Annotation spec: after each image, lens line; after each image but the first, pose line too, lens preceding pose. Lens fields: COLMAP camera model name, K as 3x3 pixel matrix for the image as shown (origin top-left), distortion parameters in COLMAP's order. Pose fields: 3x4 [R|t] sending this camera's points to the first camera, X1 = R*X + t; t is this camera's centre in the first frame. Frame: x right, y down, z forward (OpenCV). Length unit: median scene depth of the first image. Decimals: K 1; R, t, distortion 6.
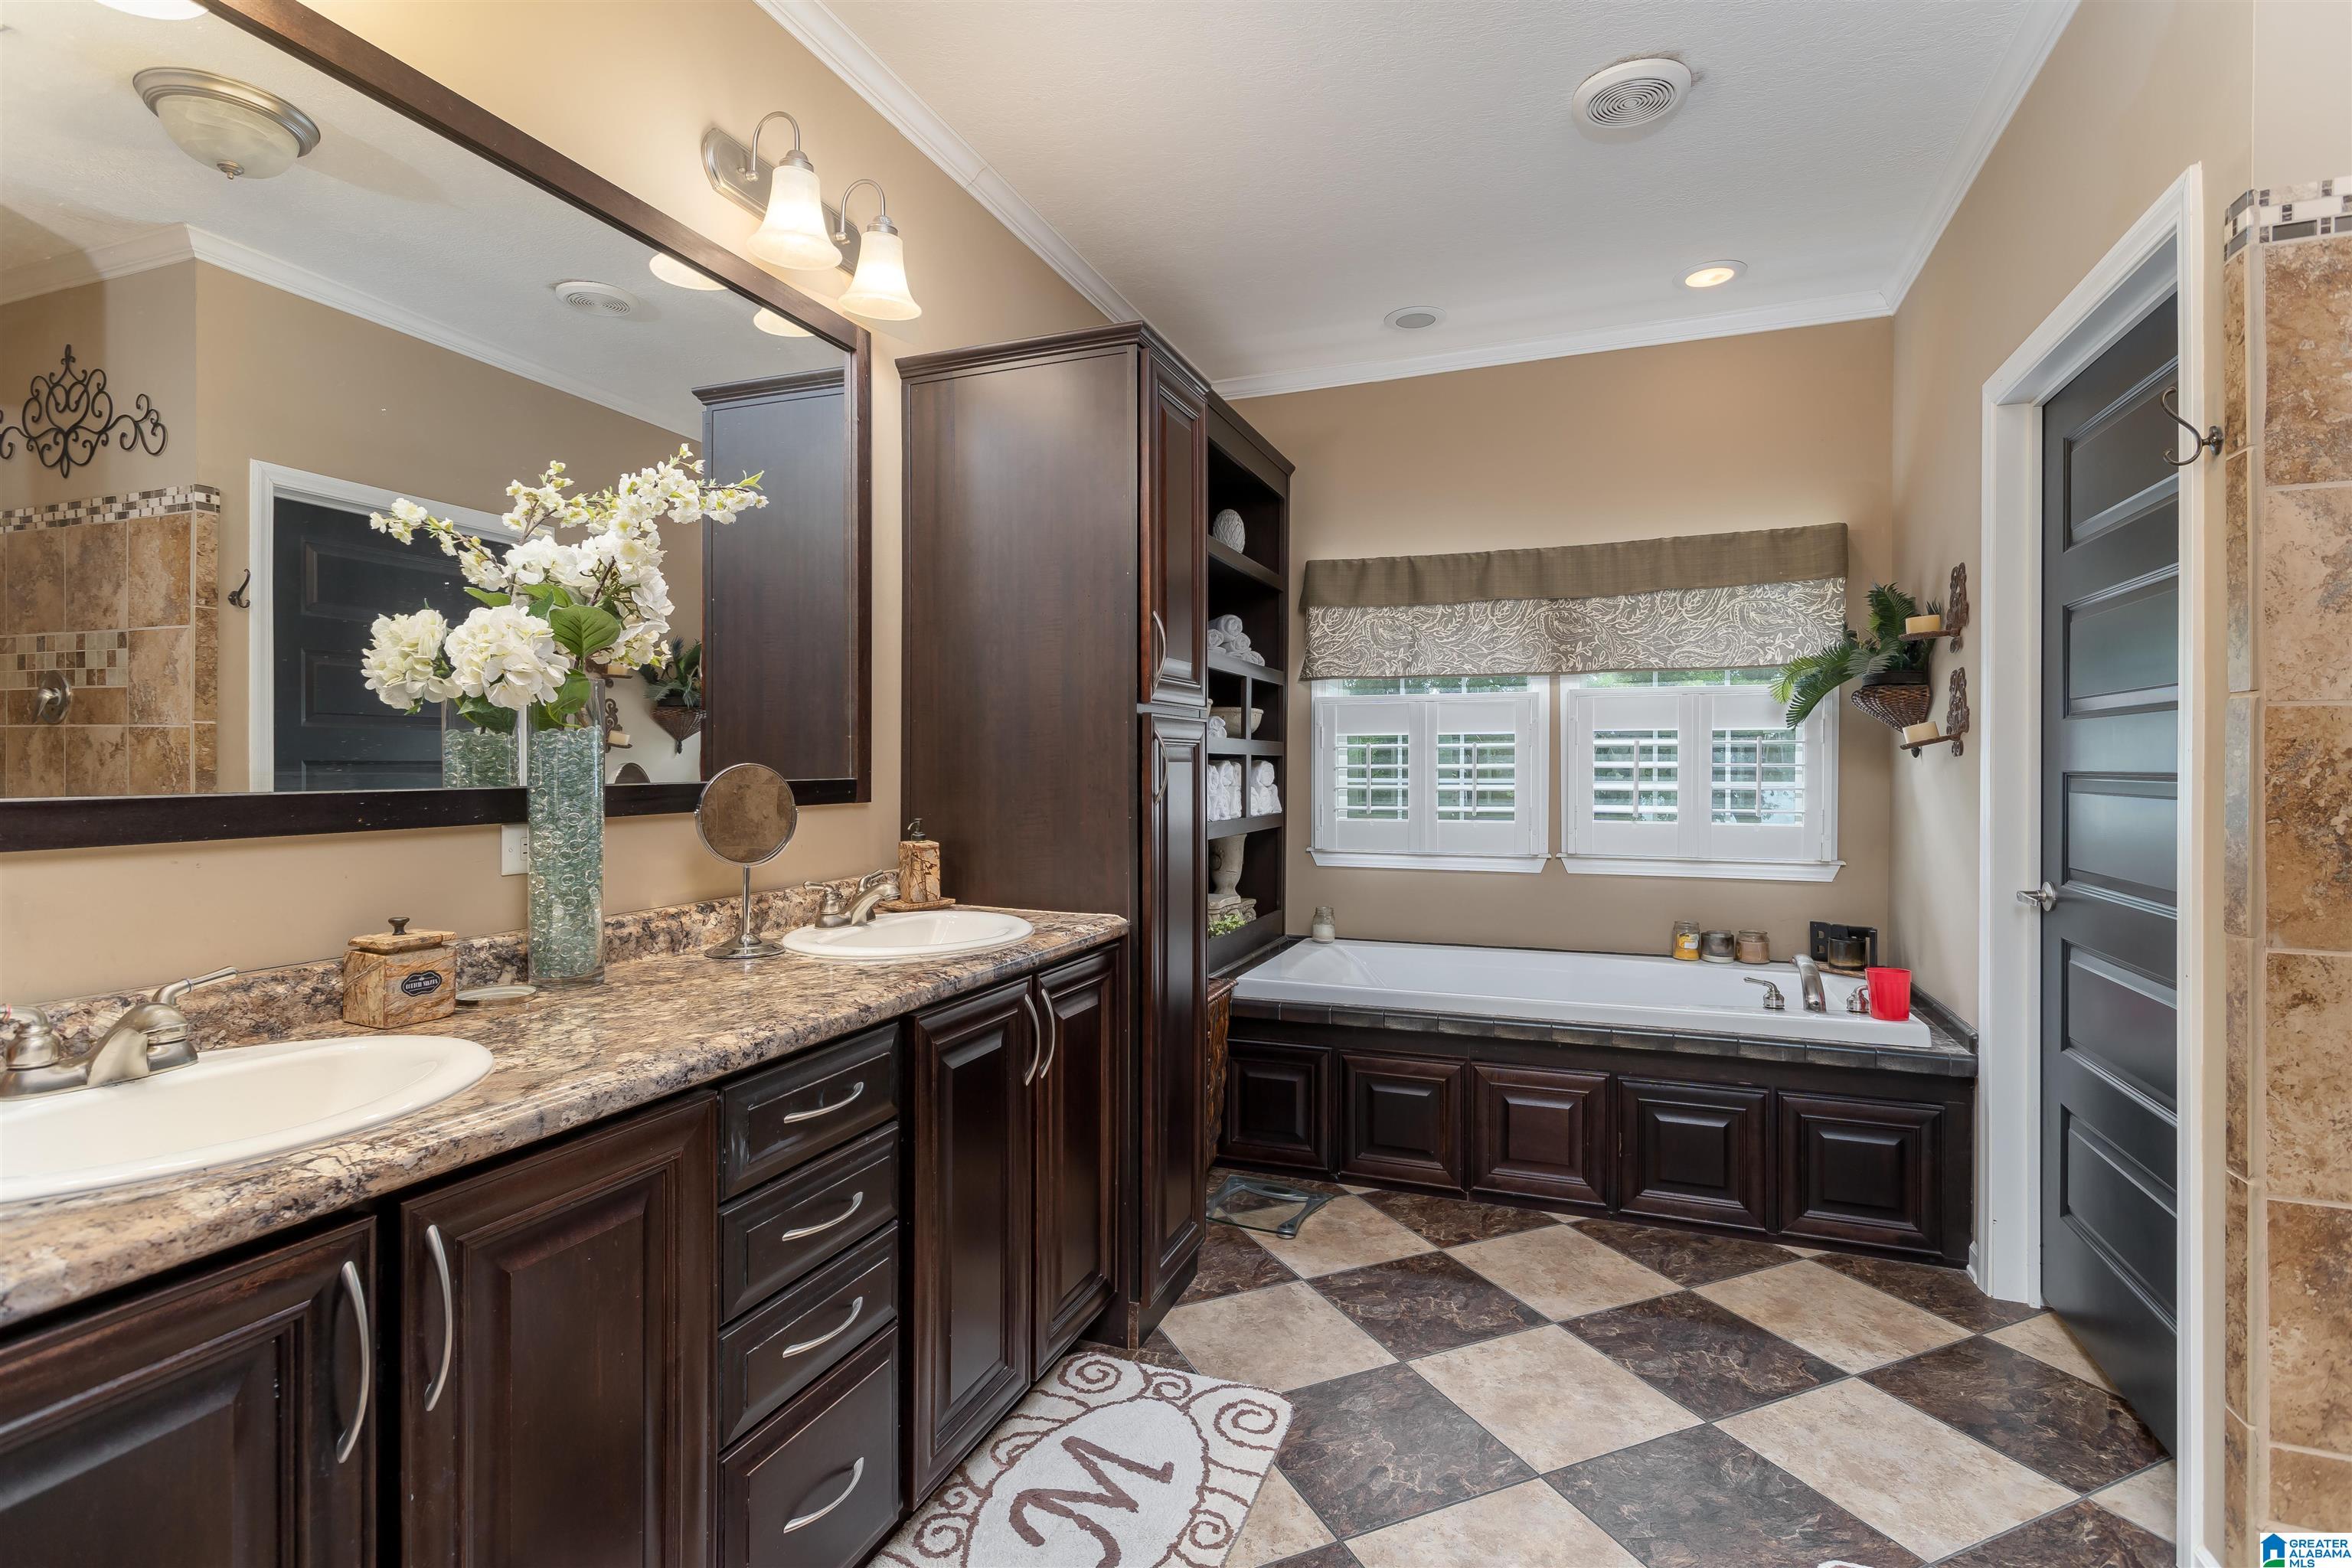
lens RADIAL K [[1126.5, 0, 1179.6], [0, 1126.5, 762.8], [0, 0, 1]] dist [-0.001742, 0.000646]
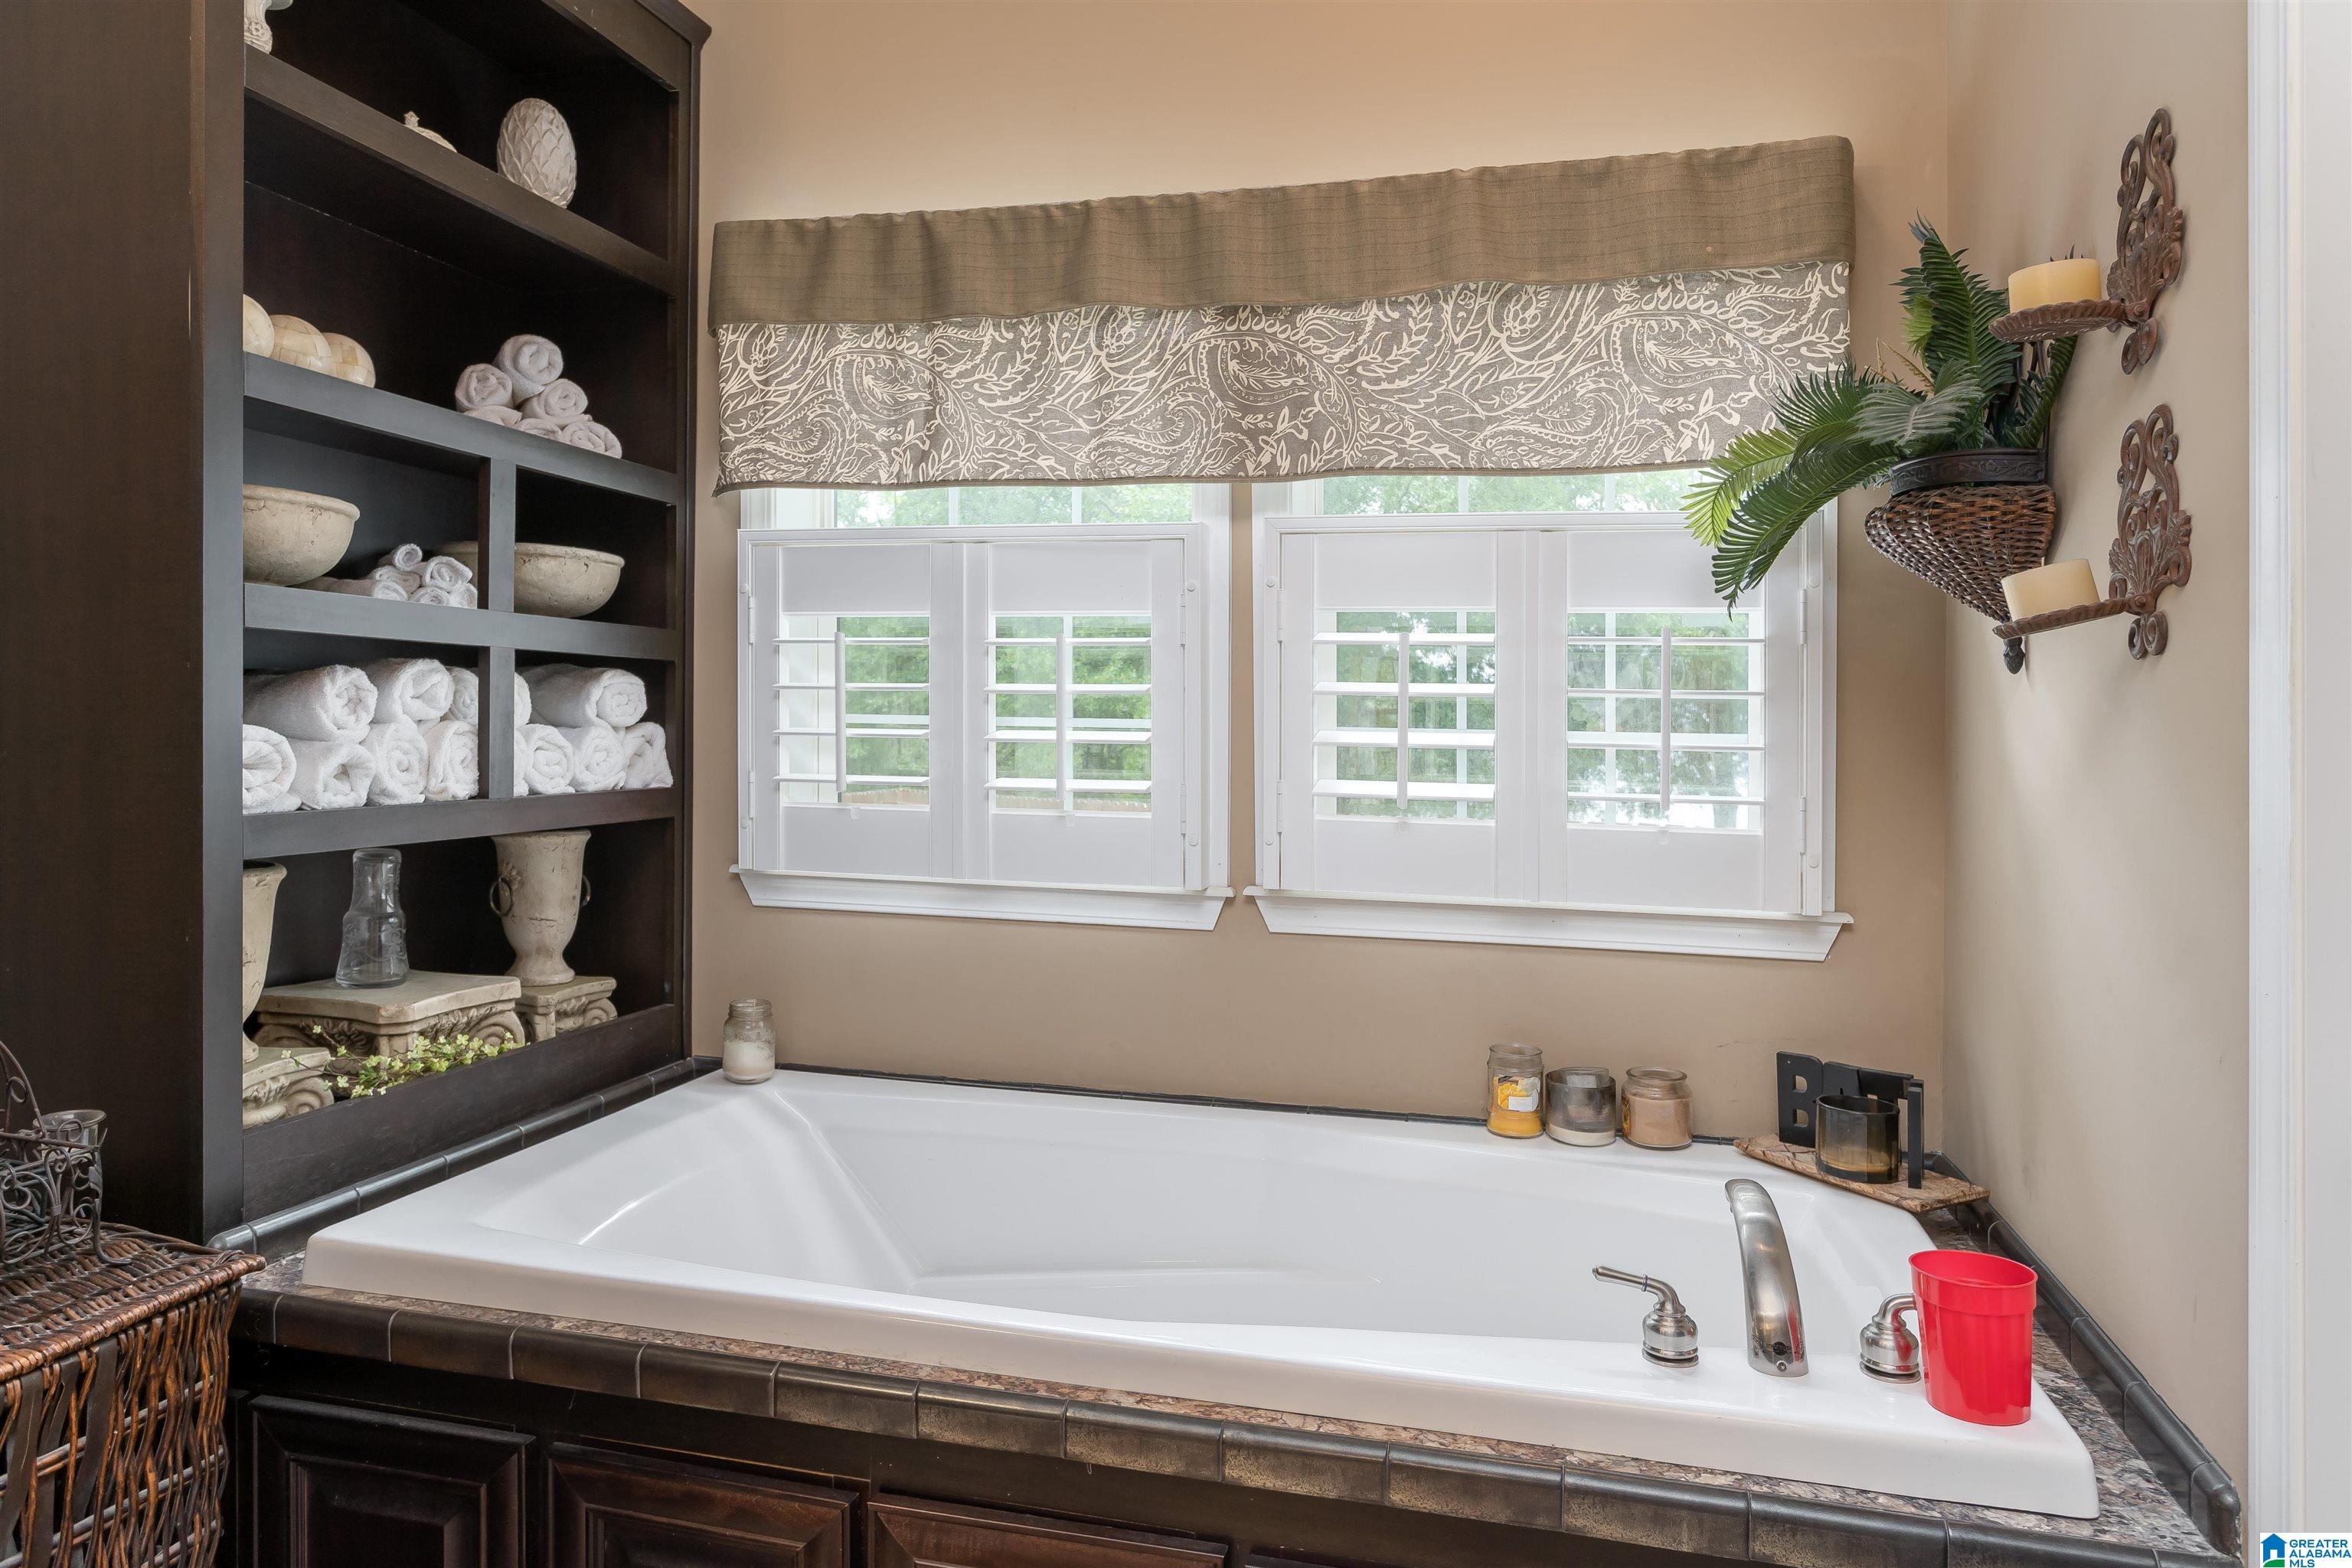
lens RADIAL K [[1520.4, 0, 1173.2], [0, 1520.4, 638.5], [0, 0, 1]] dist [-0.012480, -0.001205]
pose [[0.992893, 0.022862, 0.116798, 0.248146], [-0.016915, 0.998522, -0.051658, 0.014402], [-0.117806, 0.049316, 0.991811, 0.424707]]
